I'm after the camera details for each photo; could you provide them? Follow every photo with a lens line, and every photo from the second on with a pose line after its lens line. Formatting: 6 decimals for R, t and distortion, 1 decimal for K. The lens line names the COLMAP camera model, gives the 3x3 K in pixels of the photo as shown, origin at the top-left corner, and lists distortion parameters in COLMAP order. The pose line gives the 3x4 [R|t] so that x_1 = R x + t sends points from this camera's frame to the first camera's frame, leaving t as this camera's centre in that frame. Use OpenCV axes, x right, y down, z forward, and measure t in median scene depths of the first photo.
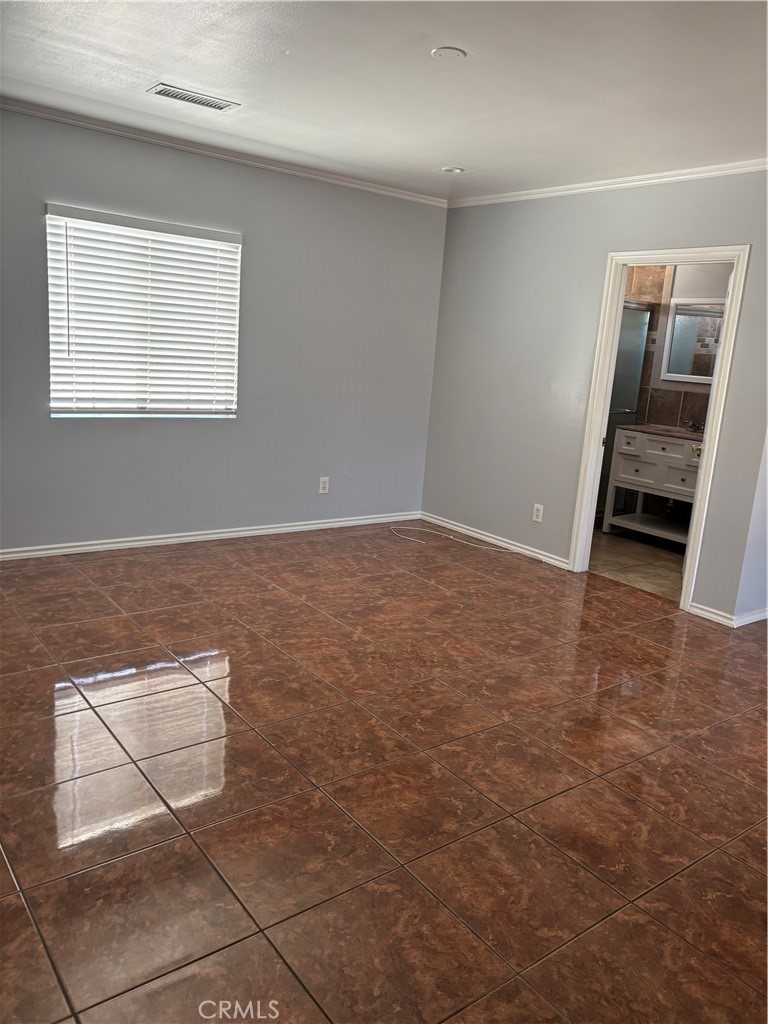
lens RADIAL K [[775.4, 0, 384.0], [0, 775.4, 512.0], [0, 0, 1]] dist [0.061258, -0.051236]
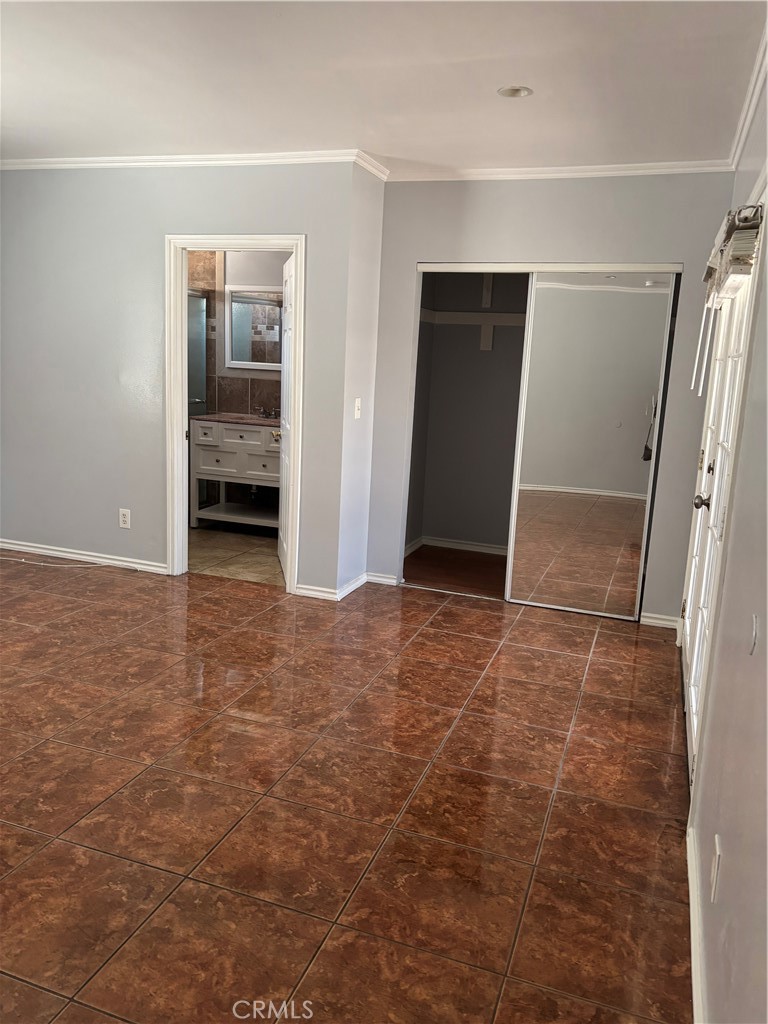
lens RADIAL K [[775.4, 0, 384.0], [0, 775.4, 512.0], [0, 0, 1]] dist [0.061258, -0.051236]
pose [[0.839807, -0.142925, 0.523733, -0.030615], [0.134347, 0.989430, 0.054587, -0.019365], [-0.525999, 0.024520, 0.850132, 0.075362]]
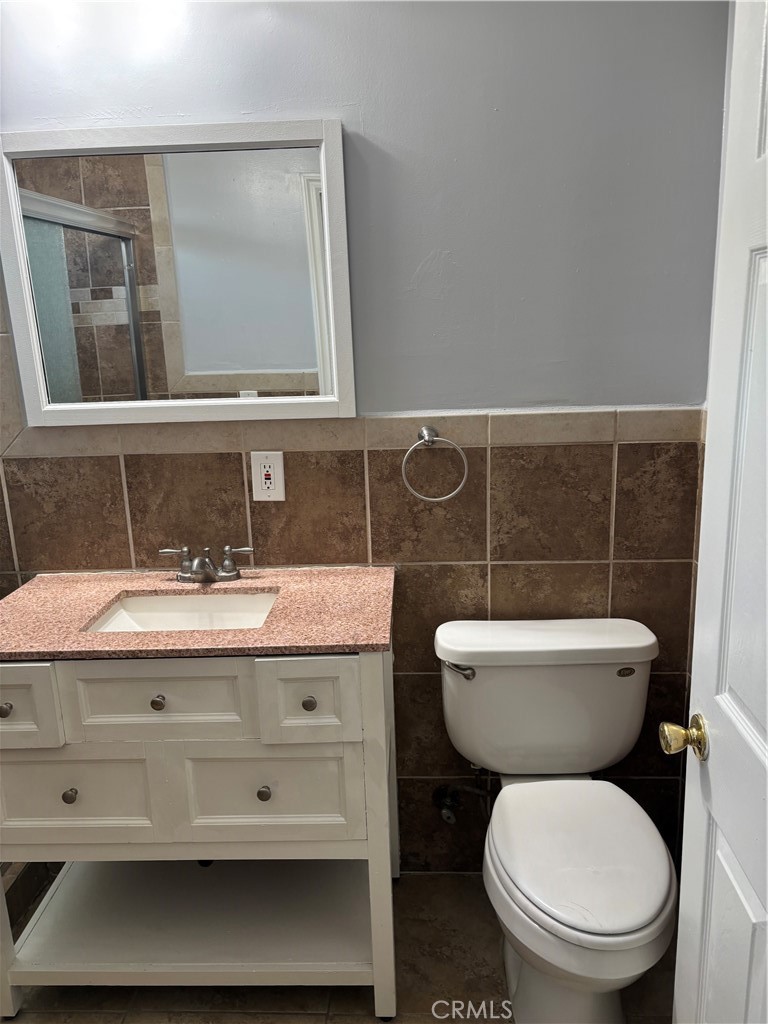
lens RADIAL K [[775.4, 0, 384.0], [0, 775.4, 512.0], [0, 0, 1]] dist [0.061258, -0.051236]
pose [[0.641329, -0.275599, 0.716060, 0.293587], [0.246275, 0.957822, 0.148076, -0.201404], [-0.726667, 0.081382, 0.682152, 0.945039]]
